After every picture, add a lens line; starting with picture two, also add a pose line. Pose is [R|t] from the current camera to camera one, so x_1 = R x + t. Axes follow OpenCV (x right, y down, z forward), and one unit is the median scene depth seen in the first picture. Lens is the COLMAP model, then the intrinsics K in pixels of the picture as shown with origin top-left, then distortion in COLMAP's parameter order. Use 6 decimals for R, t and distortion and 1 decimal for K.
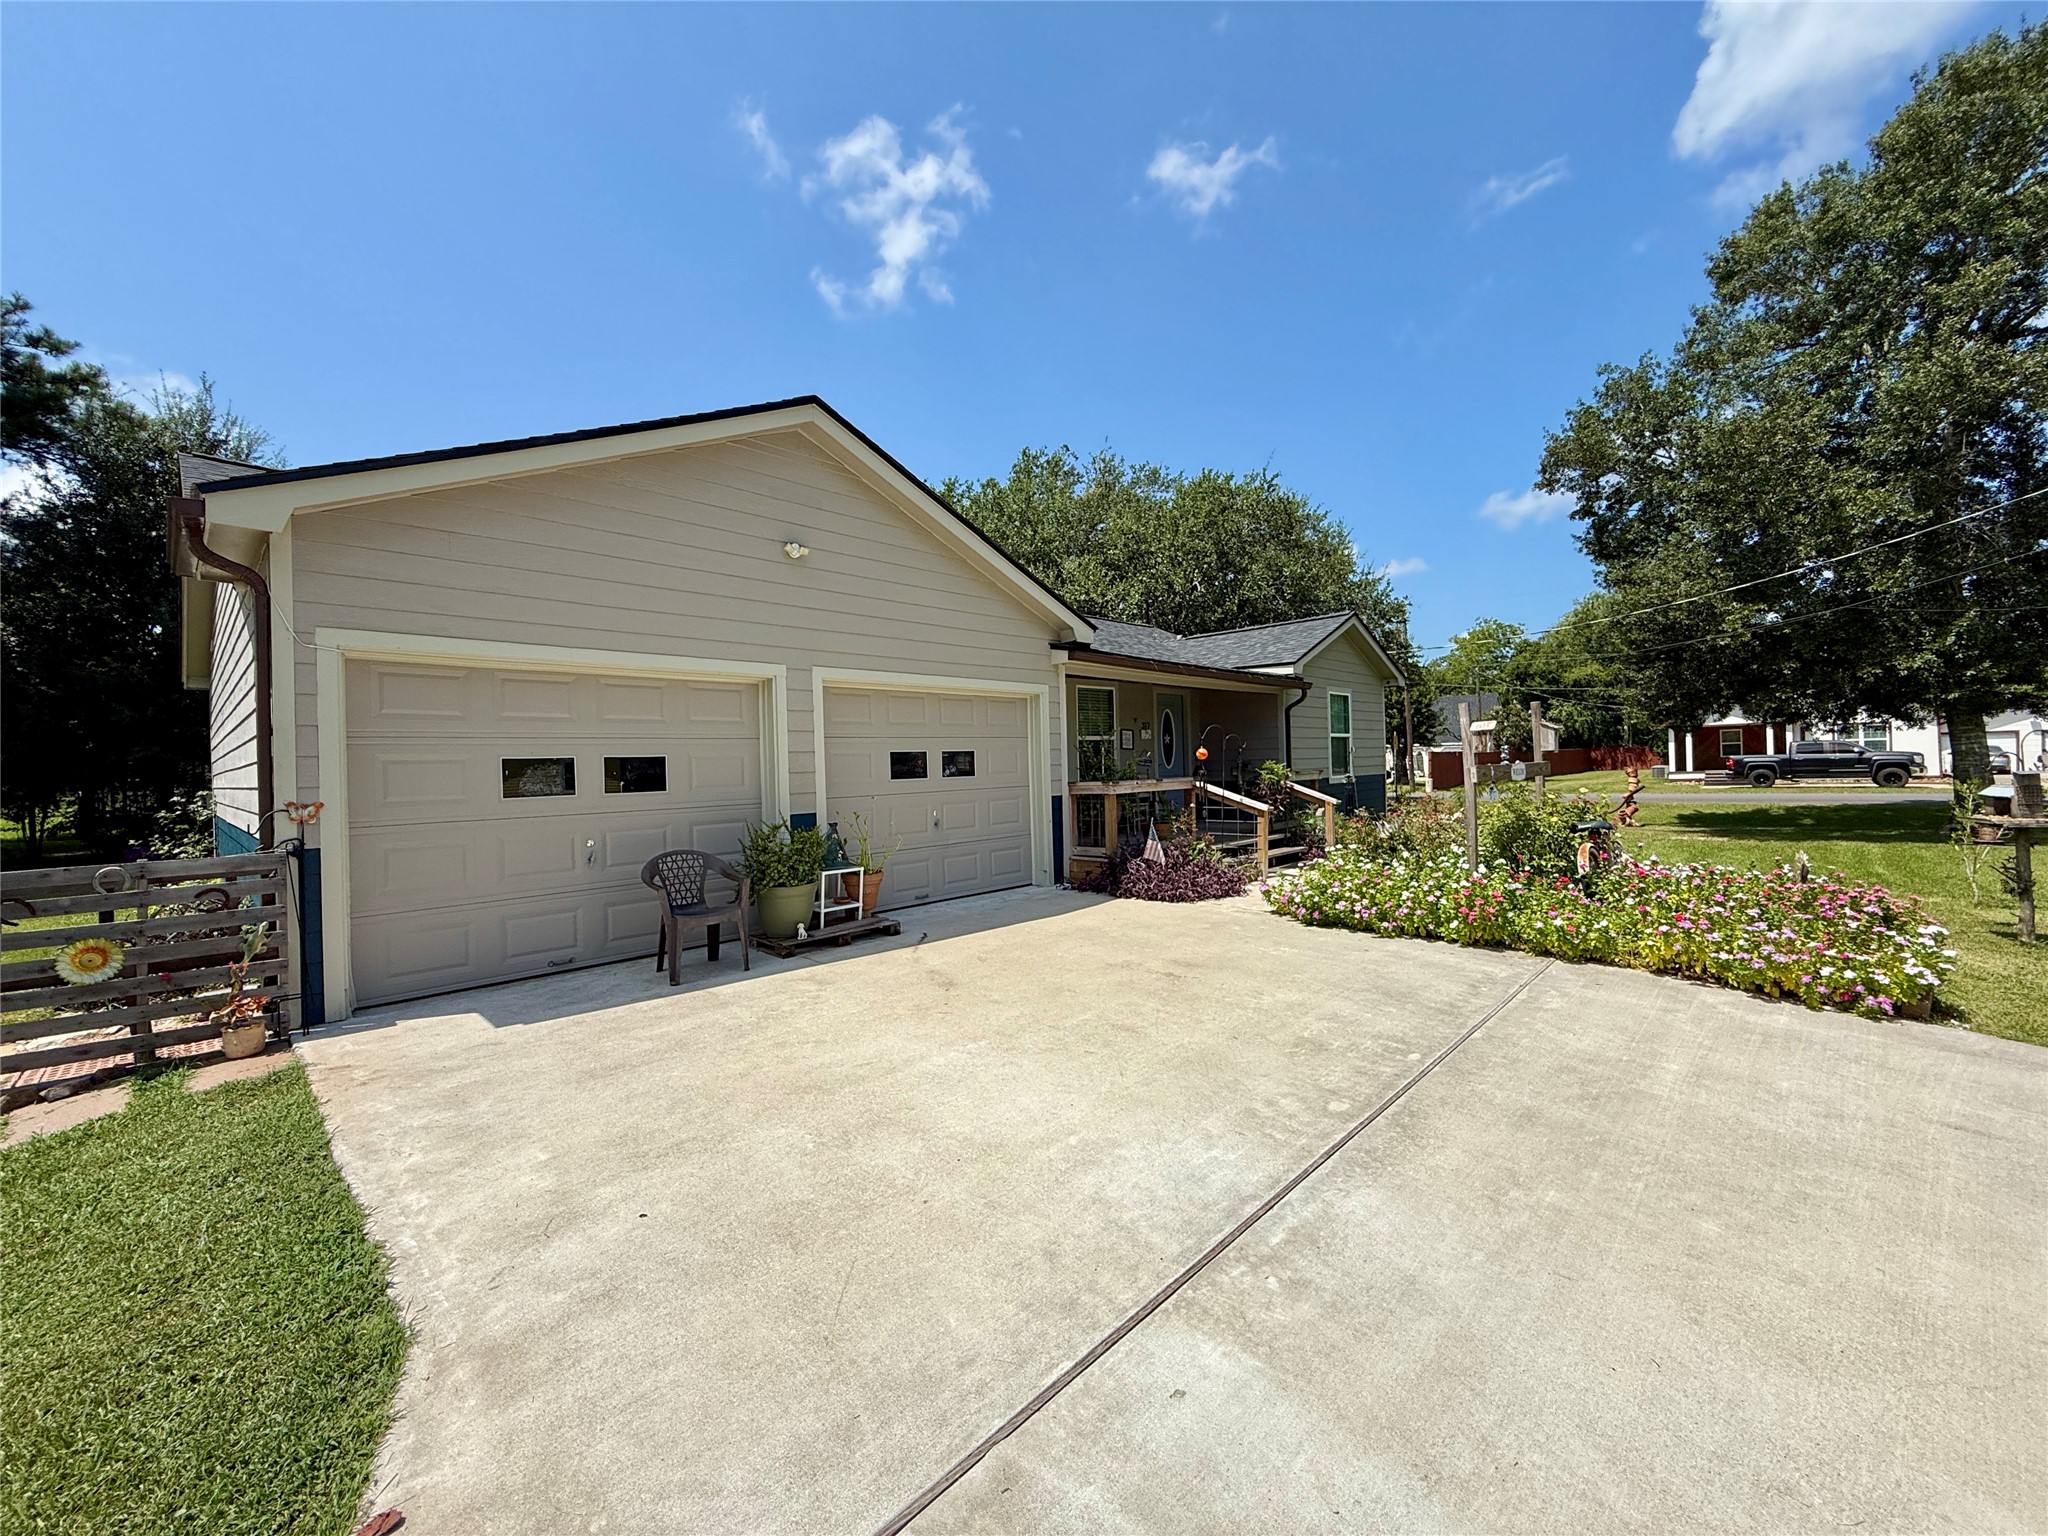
lens RADIAL K [[818.7, 0, 1017.2], [0, 818.7, 765.2], [0, 0, 1]] dist [0.000847, -0.000289]
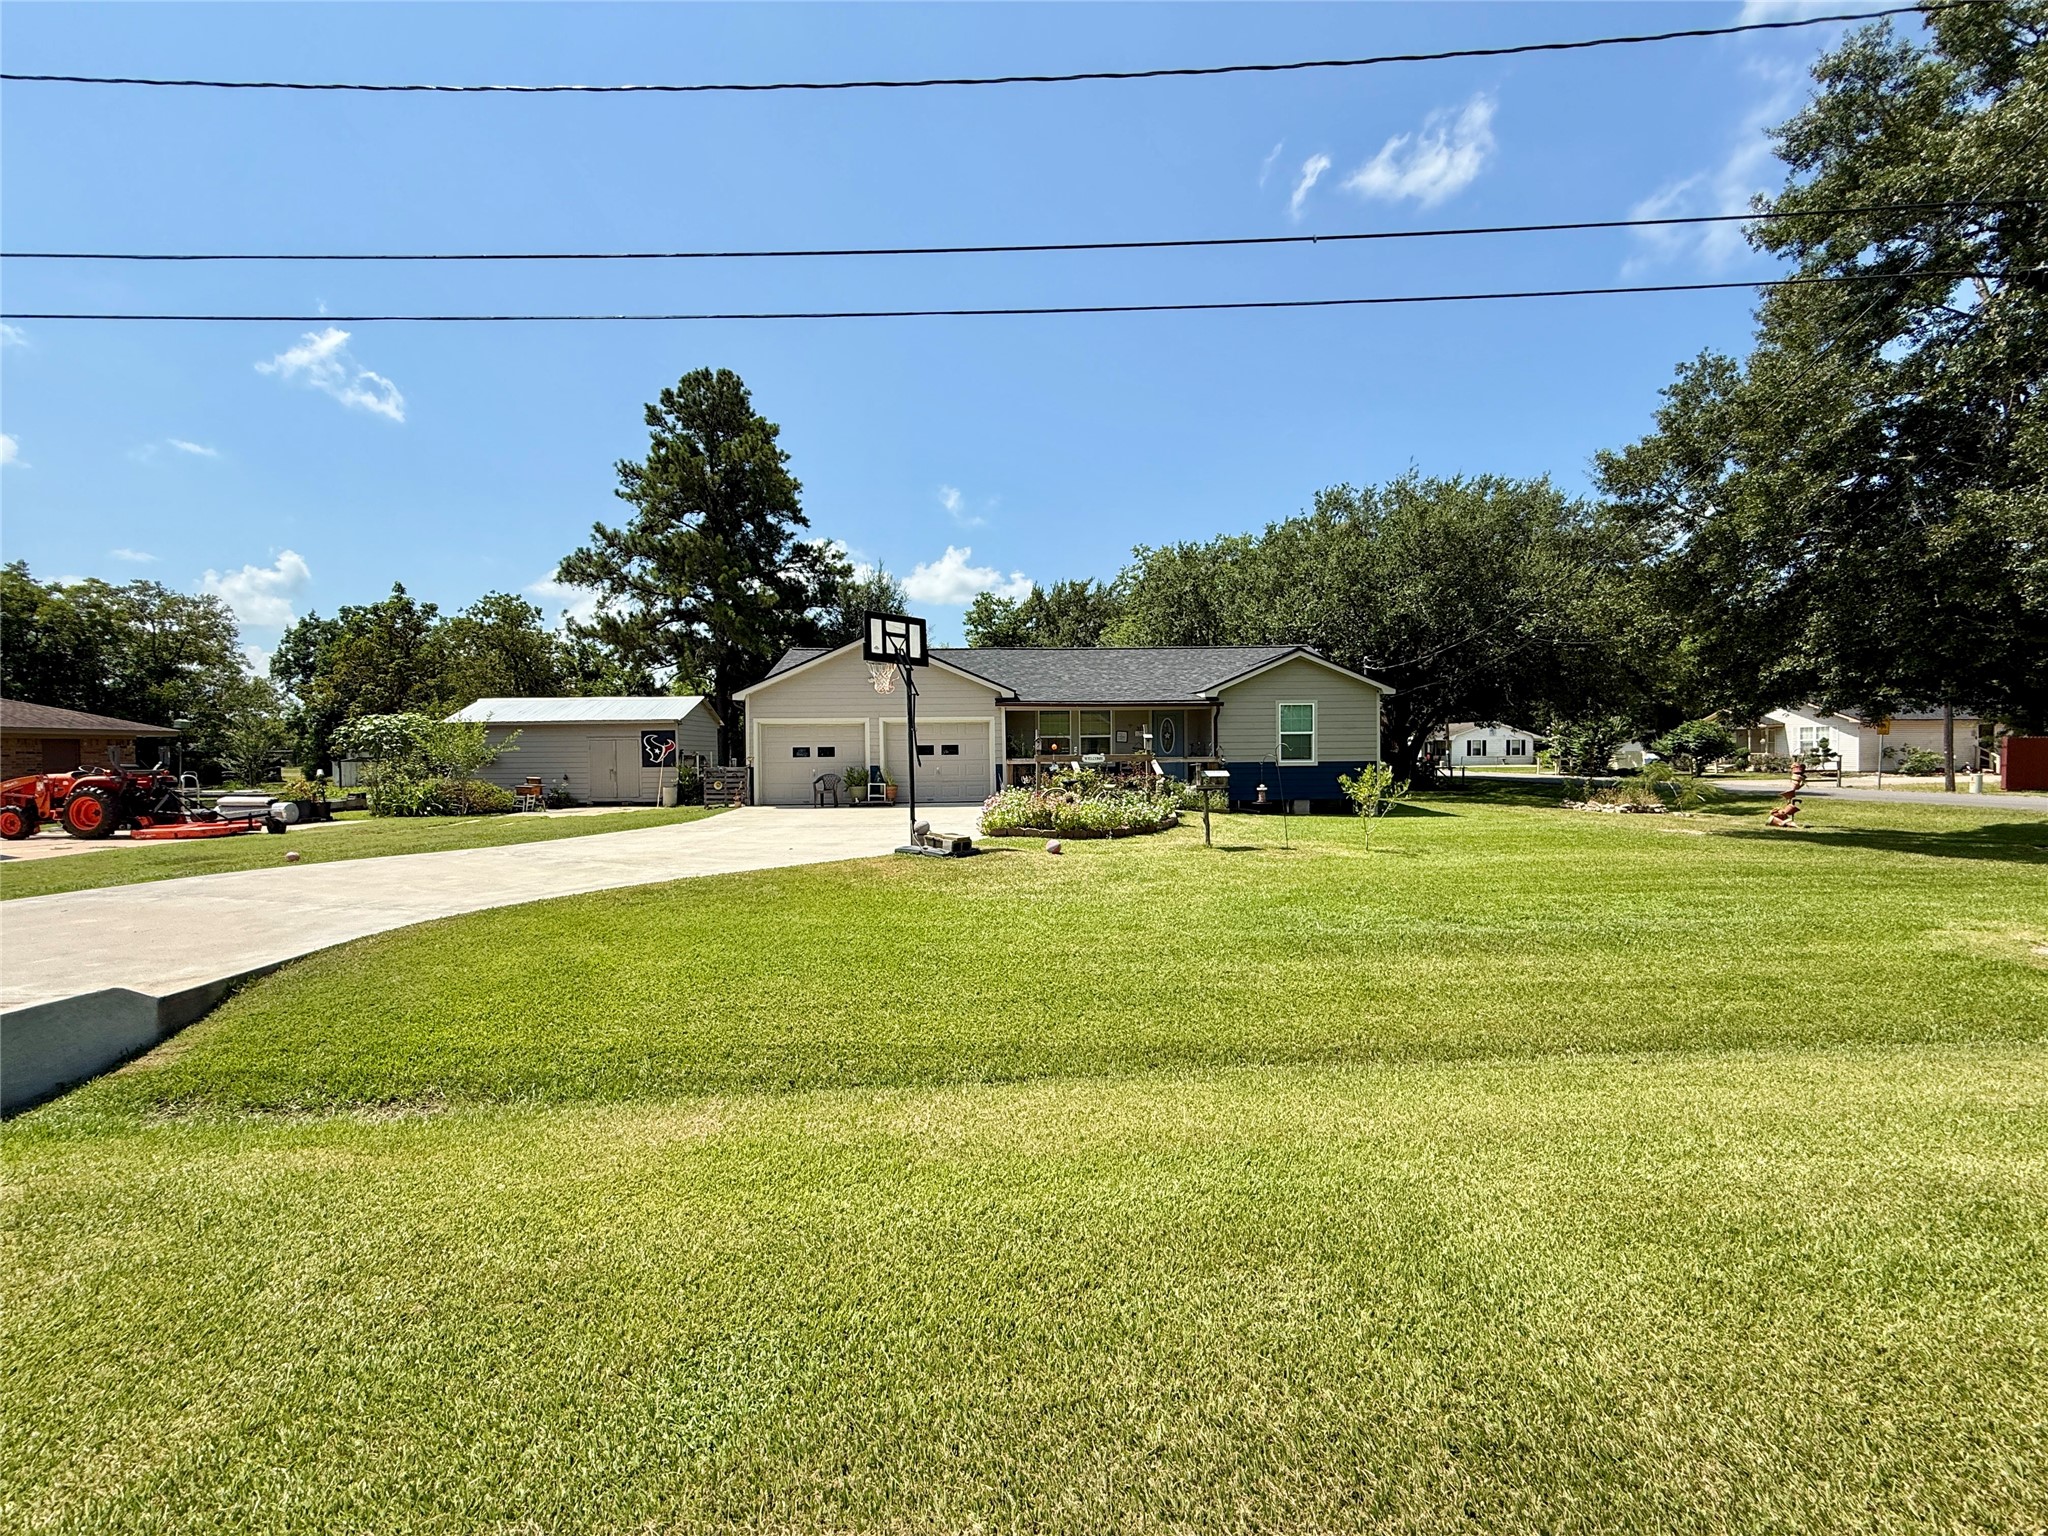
lens RADIAL K [[816.9, 0, 1017.7], [0, 816.9, 765.1], [0, 0, 1]] dist [0.000689, -0.000145]
pose [[0.712130, 0.032173, -0.701310, 1.671634], [-0.009183, 0.999291, 0.036518, -0.044130], [0.701987, -0.019565, 0.711921, -0.593297]]
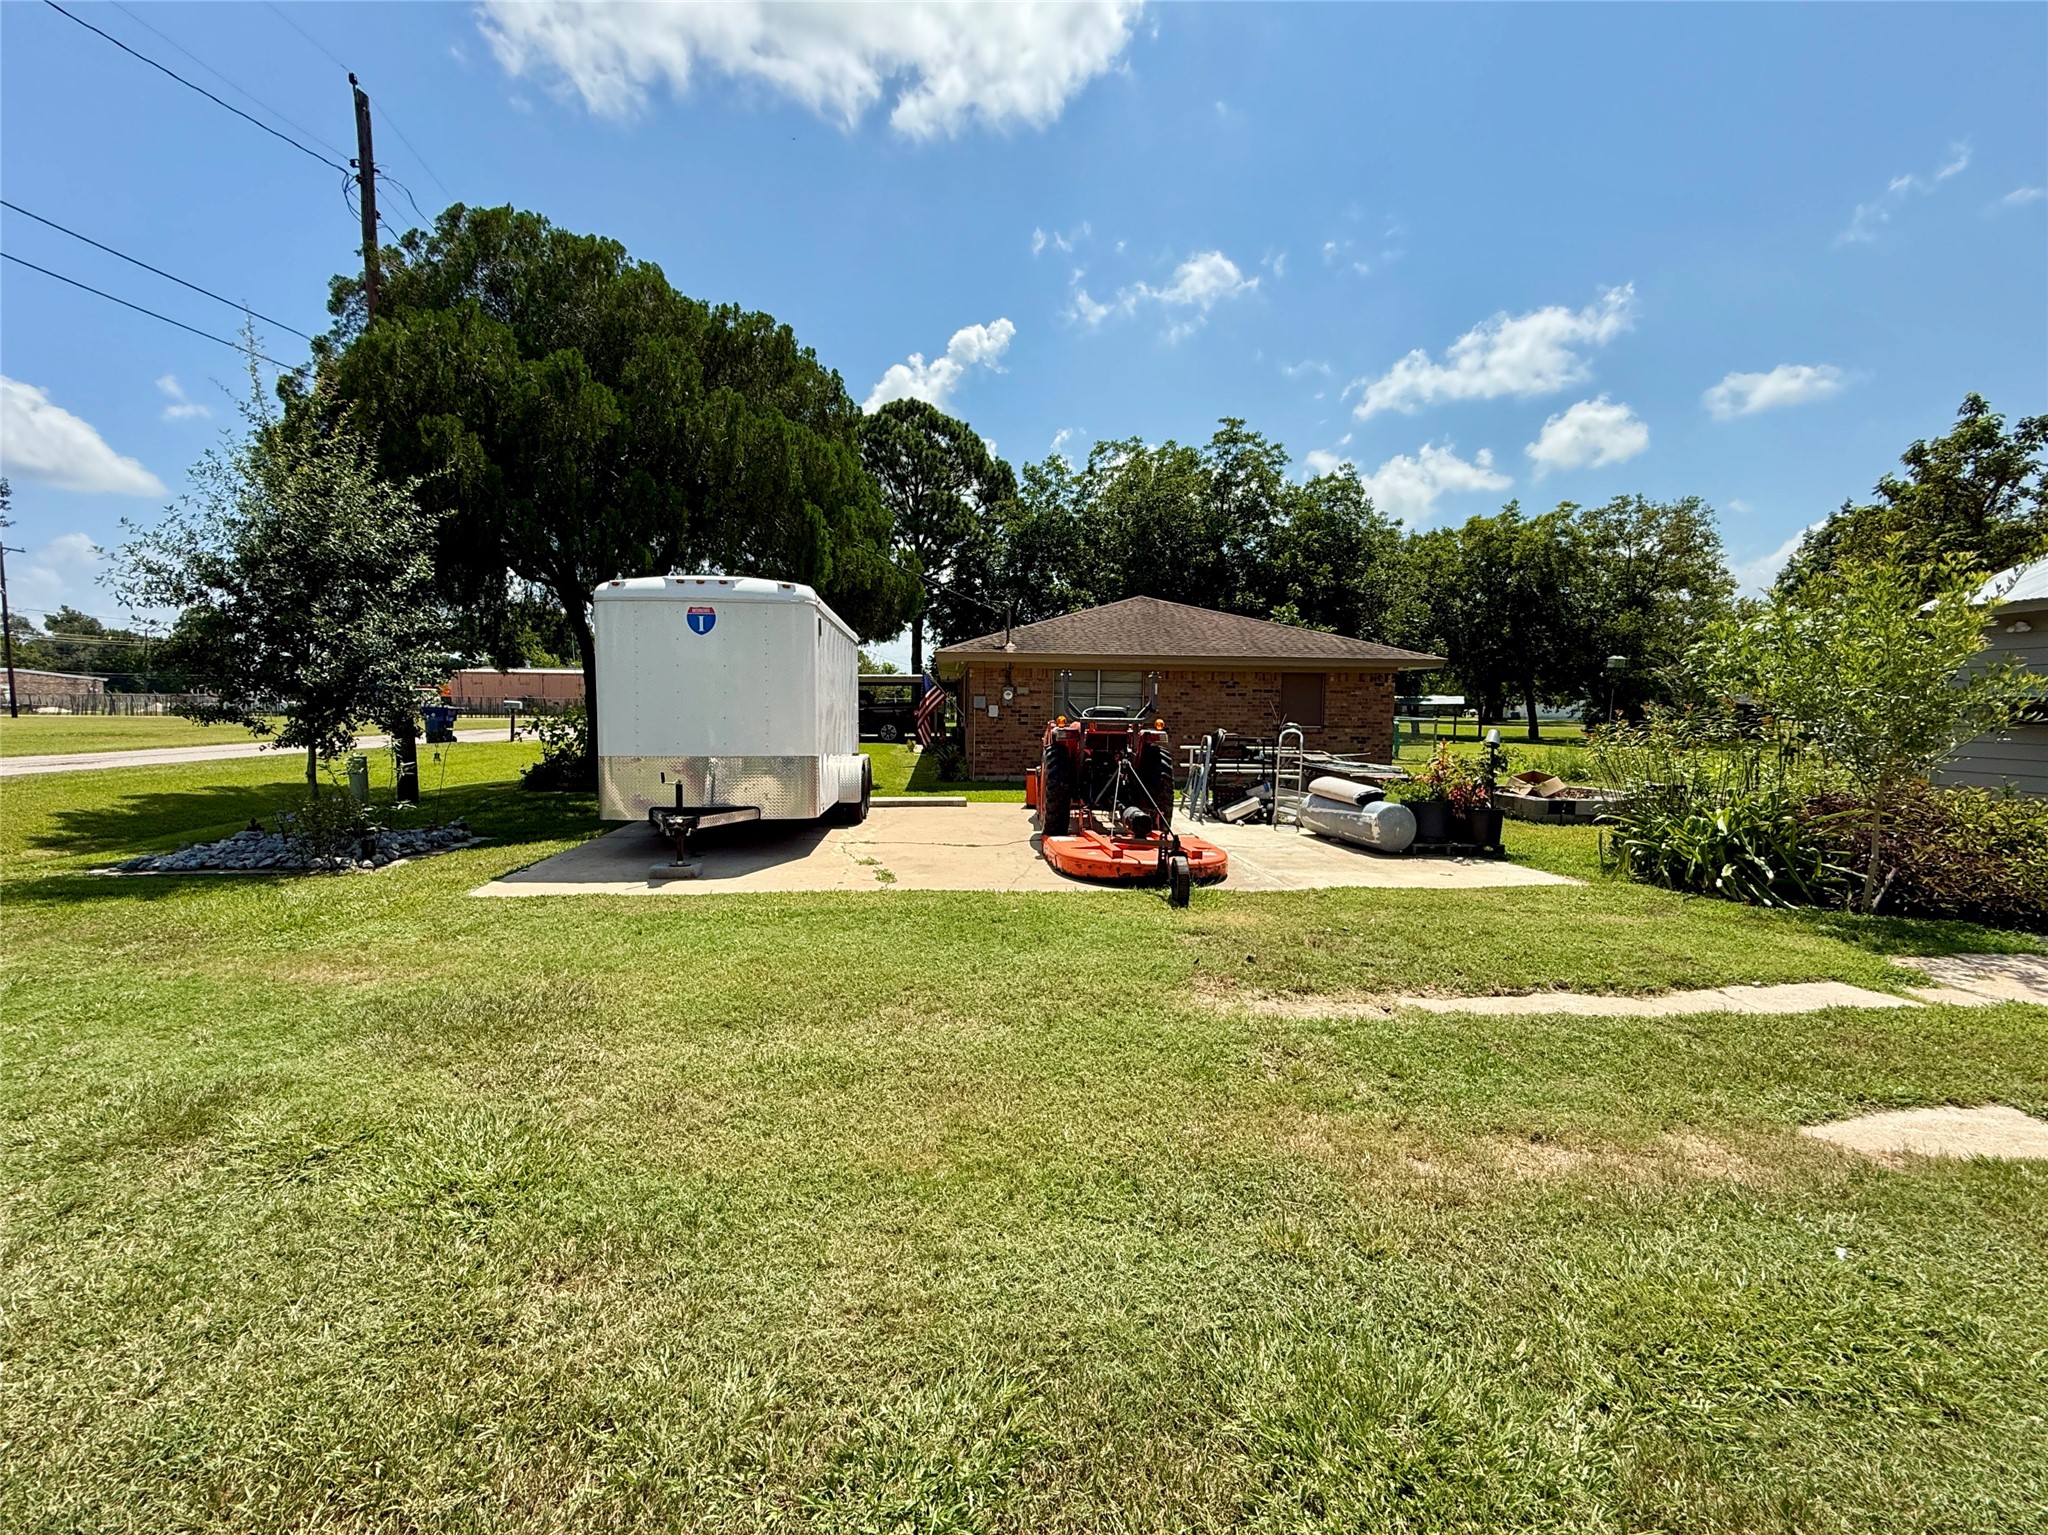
lens RADIAL K [[844.2, 0, 1014.7], [0, 844.2, 771.4], [0, 0, 1]] dist [-0.000629, -0.000706]
pose [[-0.670125, 0.081327, -0.737780, -0.220871], [0.007722, 0.994689, 0.102633, 0.013437], [0.742208, 0.063080, -0.667194, -0.086591]]
